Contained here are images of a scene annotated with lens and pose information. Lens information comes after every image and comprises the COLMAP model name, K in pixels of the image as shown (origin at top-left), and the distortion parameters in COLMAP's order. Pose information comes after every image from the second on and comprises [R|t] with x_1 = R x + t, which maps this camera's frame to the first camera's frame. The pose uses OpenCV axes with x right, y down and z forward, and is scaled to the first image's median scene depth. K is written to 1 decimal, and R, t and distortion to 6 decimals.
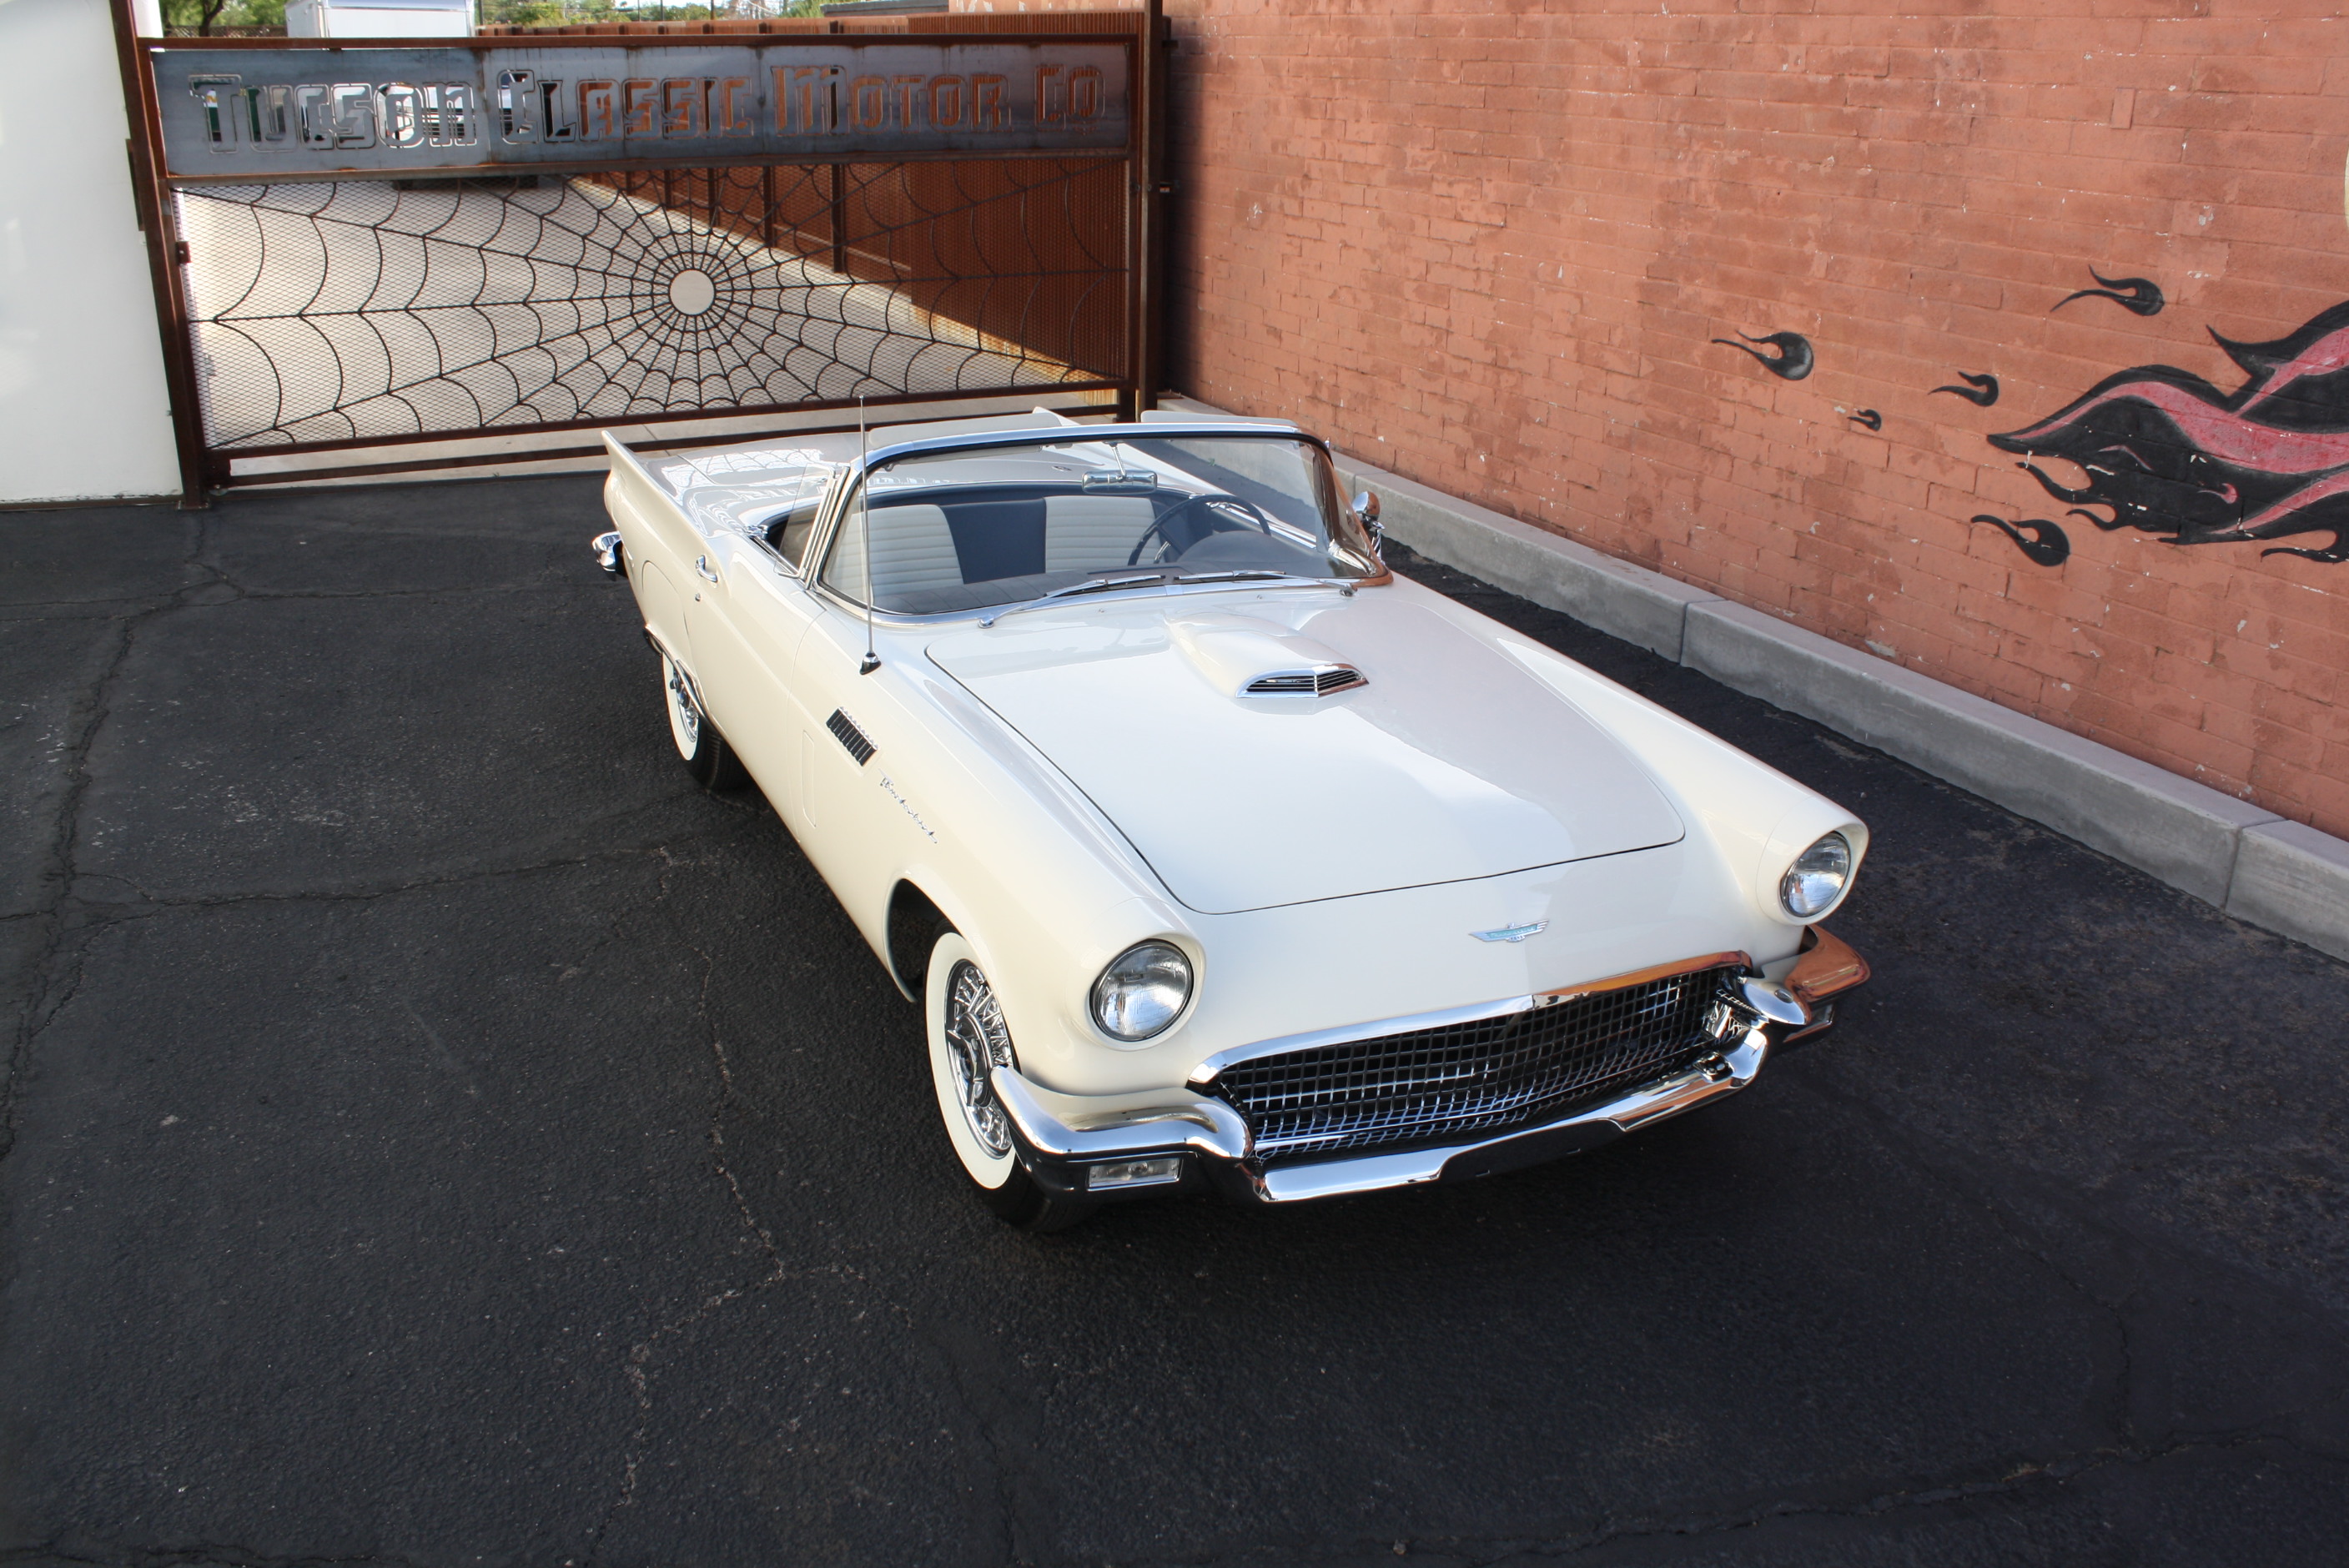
lens RADIAL K [[2036.6, 0, 1189.4], [0, 2036.6, 764.4], [0, 0, 1]] dist [-0.135962, 0.108757]
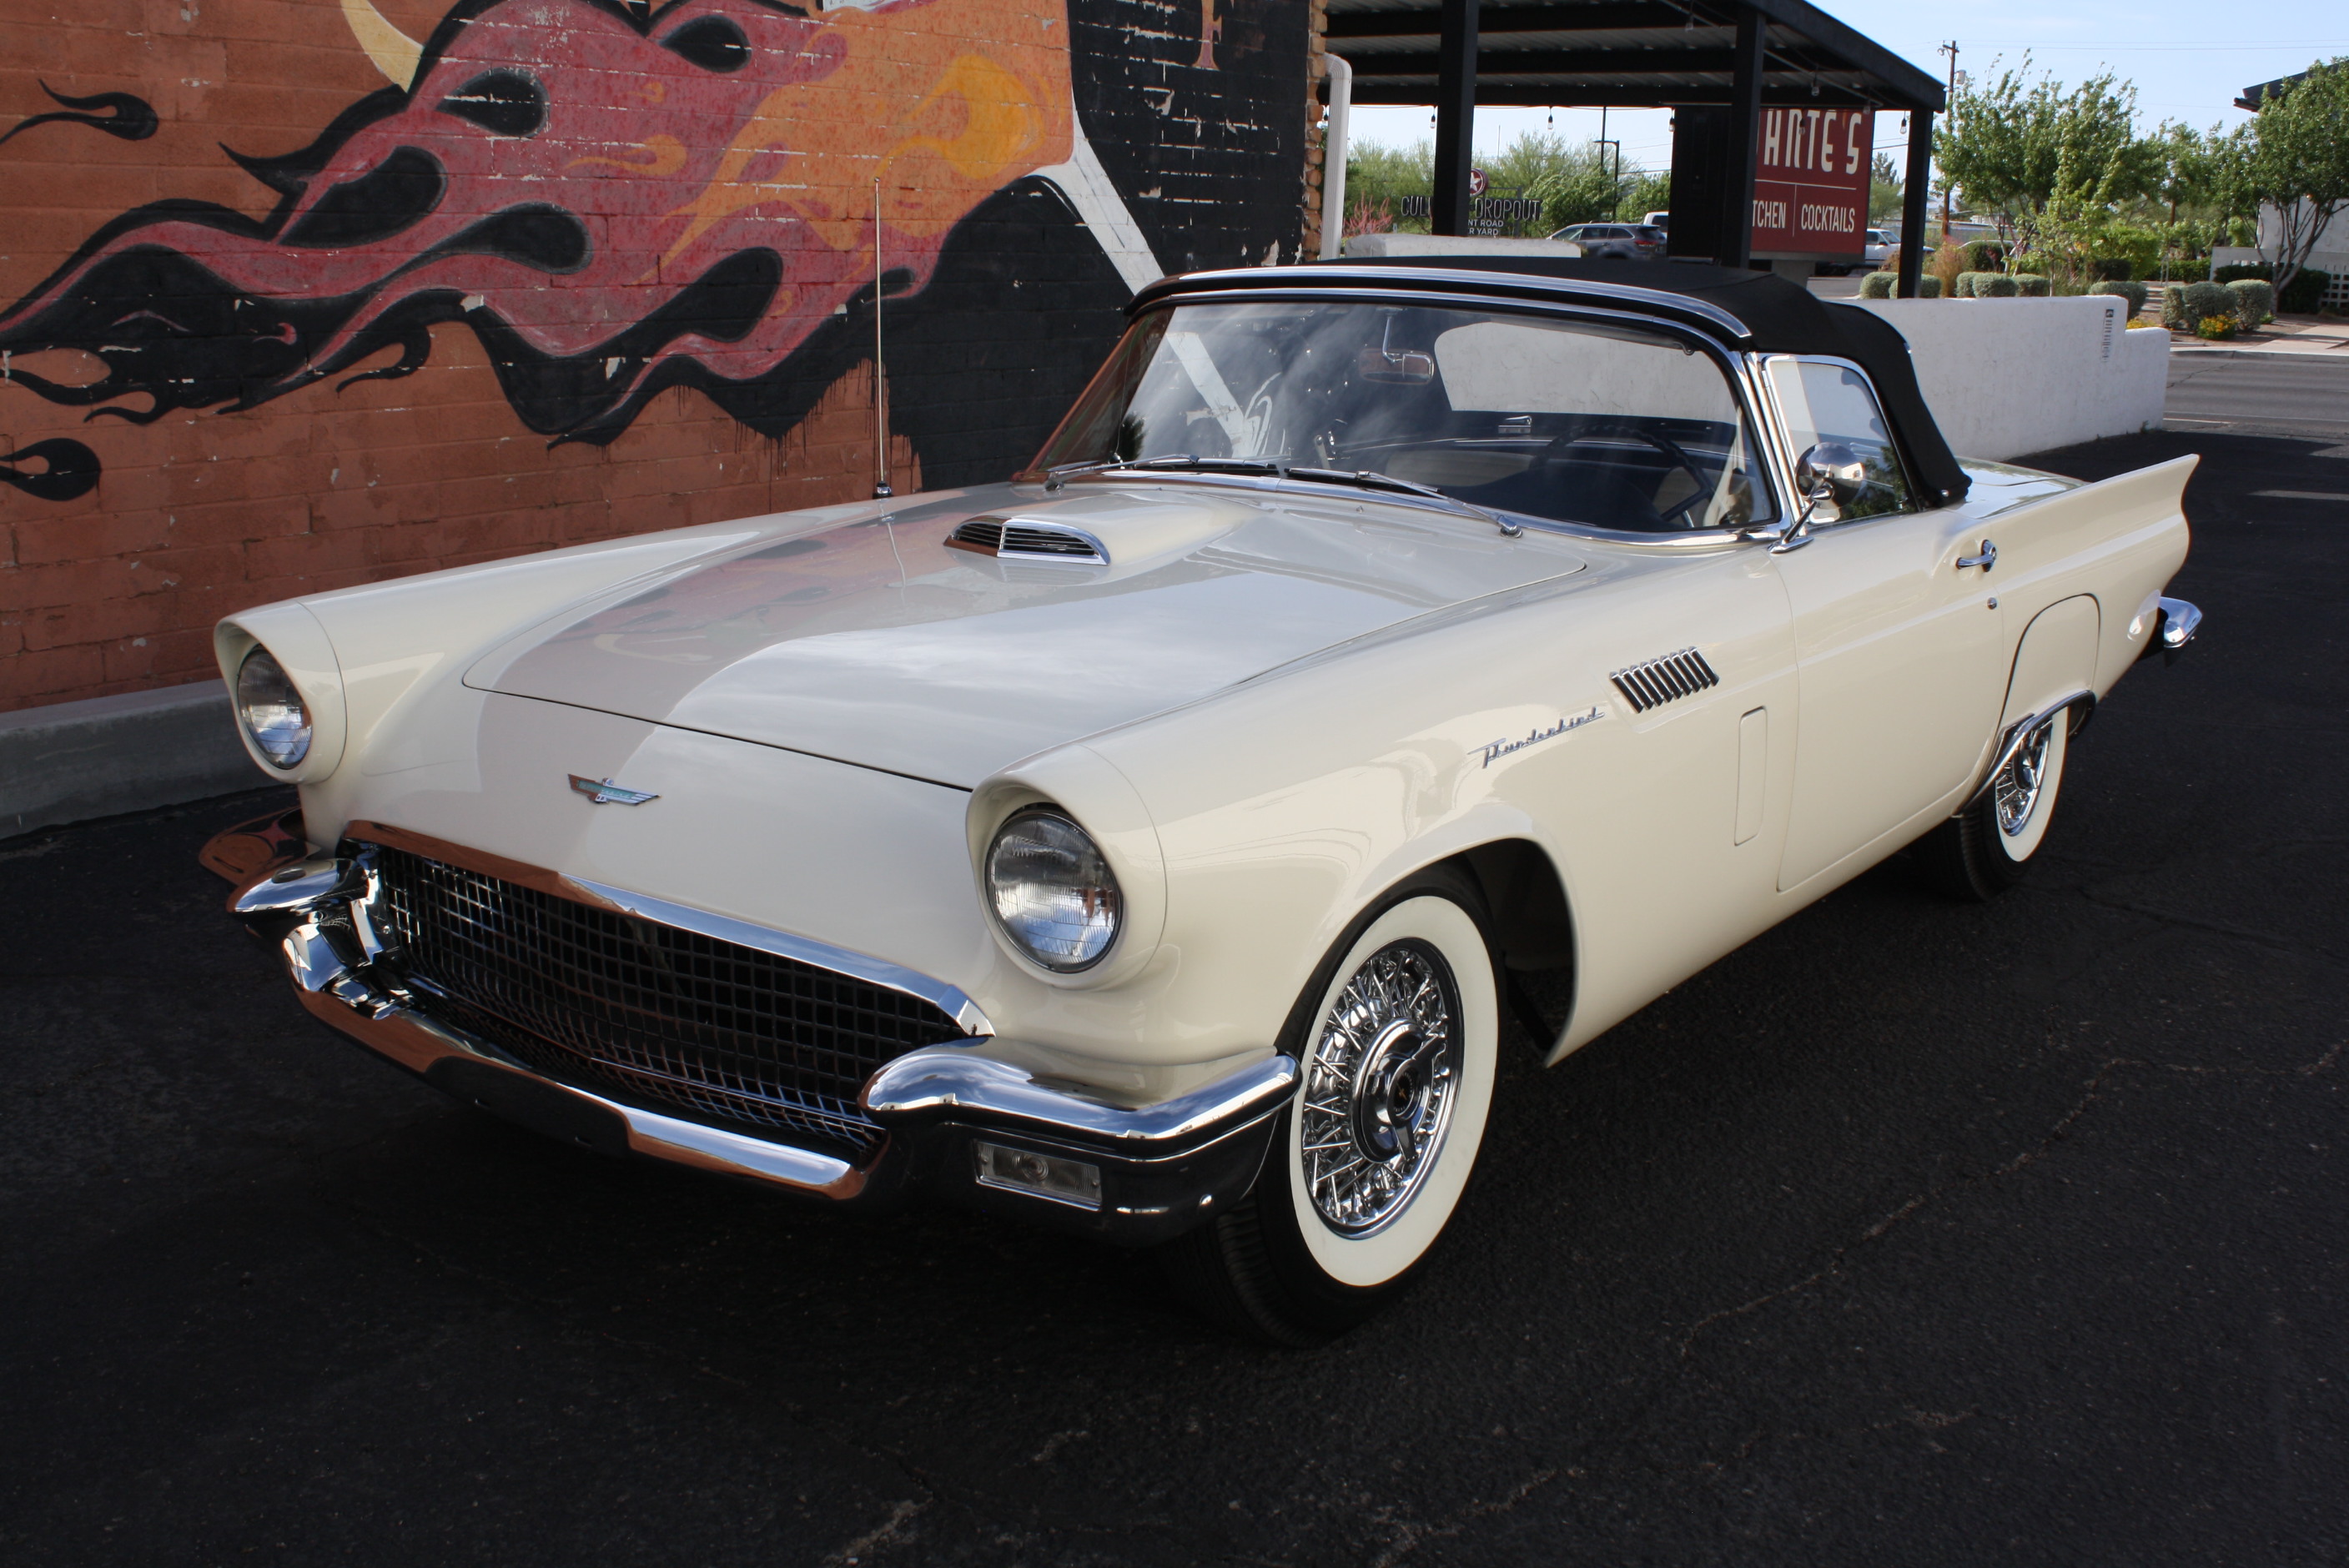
lens RADIAL K [[2436.0, 0, 1224.0], [0, 2436.0, 735.0], [0, 0, 1]] dist [-0.047076, 0.000000]
pose [[-0.511769, -0.212095, 0.832531, -0.537113], [0.256936, 0.886911, 0.383891, -0.252109], [-0.819802, 0.410371, -0.399399, 1.036024]]
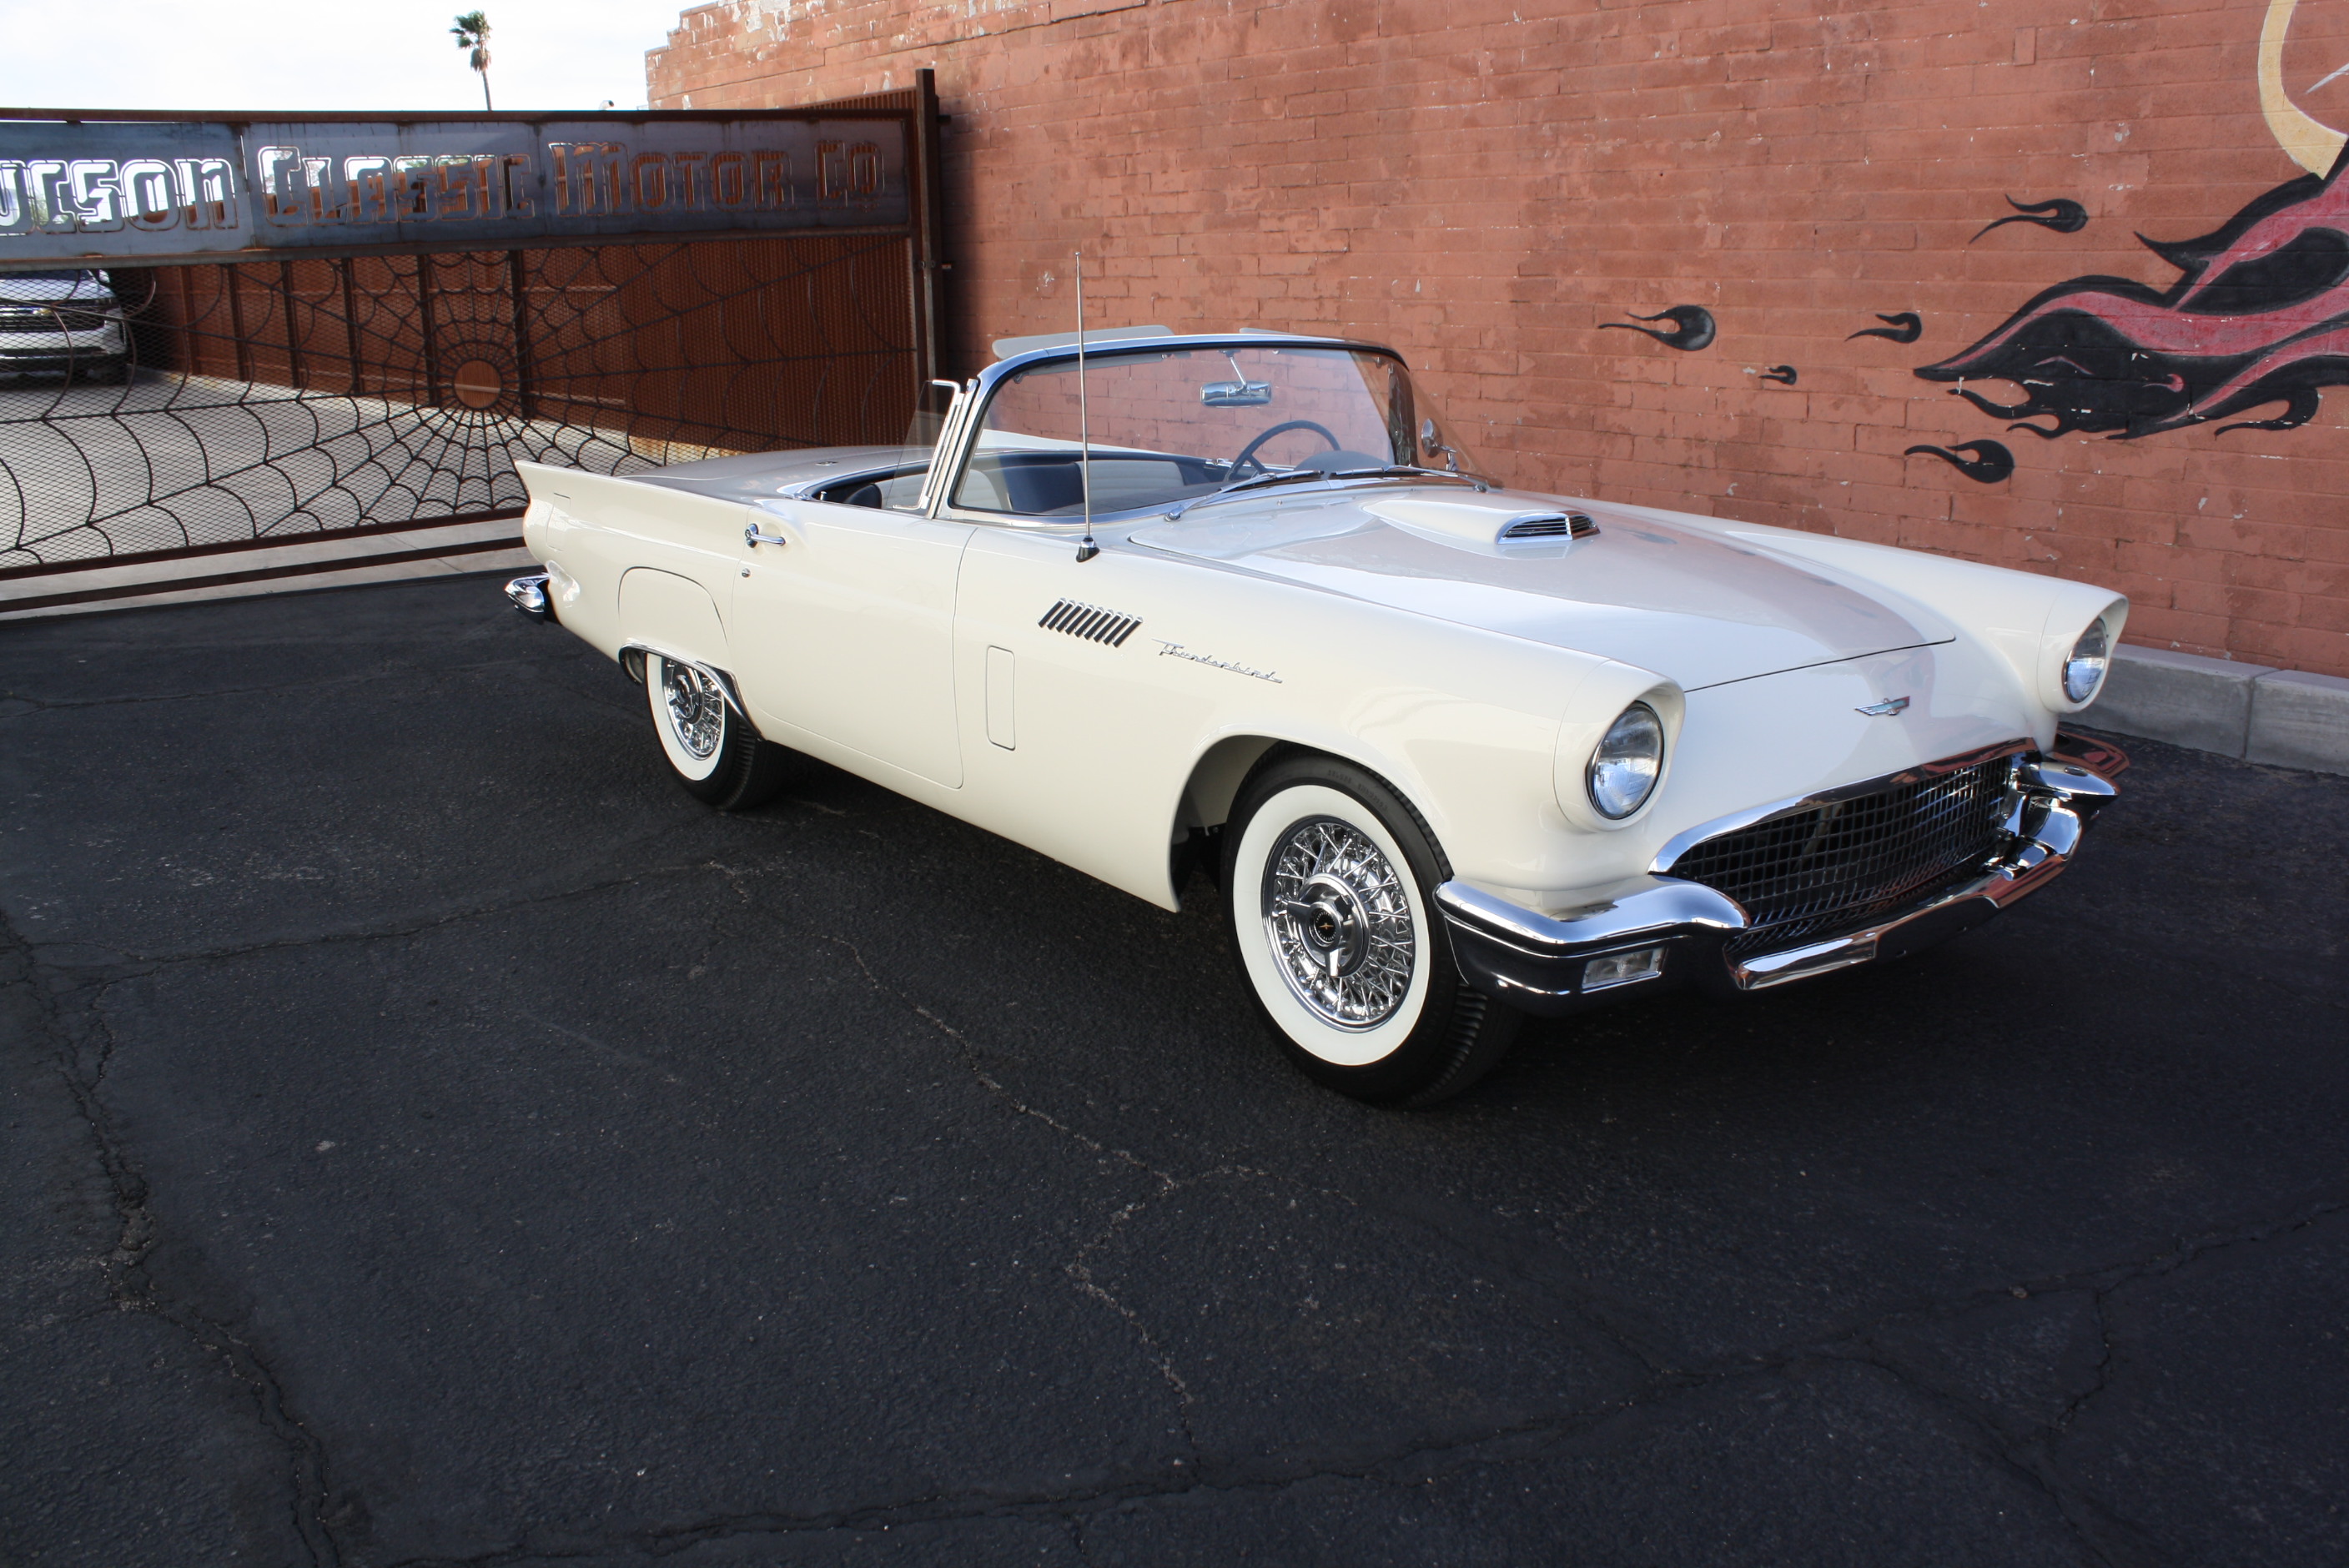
lens RADIAL K [[2036.6, 0, 1201.2], [0, 2036.6, 767.5], [0, 0, 1]] dist [-0.135962, 0.108757]
pose [[0.972753, -0.093966, 0.211947, -0.212415], [0.113259, 0.990276, -0.080780, 0.086969], [-0.202295, 0.102584, 0.973937, 0.071612]]
